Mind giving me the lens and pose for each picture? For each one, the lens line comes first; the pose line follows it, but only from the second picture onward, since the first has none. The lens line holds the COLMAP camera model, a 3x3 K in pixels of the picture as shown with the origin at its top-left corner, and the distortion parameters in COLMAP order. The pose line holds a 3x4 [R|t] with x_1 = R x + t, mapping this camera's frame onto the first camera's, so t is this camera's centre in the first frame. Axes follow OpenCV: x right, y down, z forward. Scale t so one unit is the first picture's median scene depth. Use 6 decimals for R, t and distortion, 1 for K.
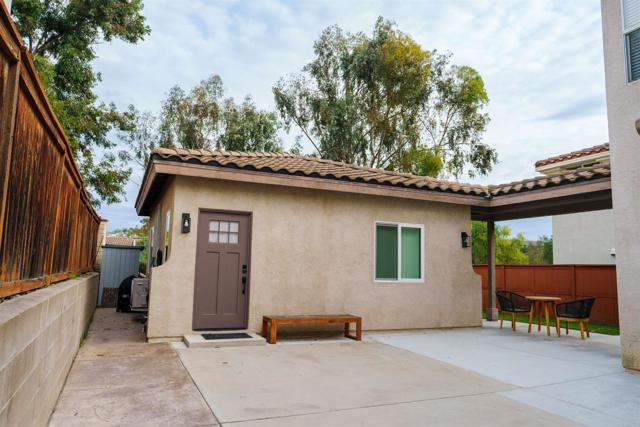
lens RADIAL K [[466.9, 0, 320.0], [0, 466.9, 213.5], [0, 0, 1]] dist [-0.032229, 0.004433]
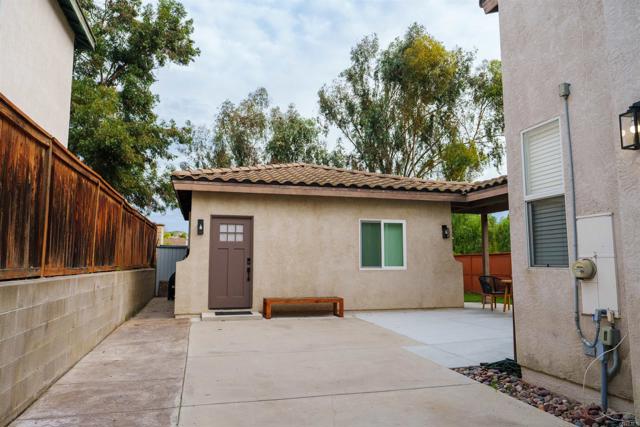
lens RADIAL K [[466.9, 0, 320.0], [0, 466.9, 213.5], [0, 0, 1]] dist [-0.032229, 0.004433]
pose [[0.987660, -0.040116, -0.151389, 0.155578], [0.041613, 0.999111, 0.006733, -0.007632], [0.150985, -0.012950, 0.988451, -0.152244]]
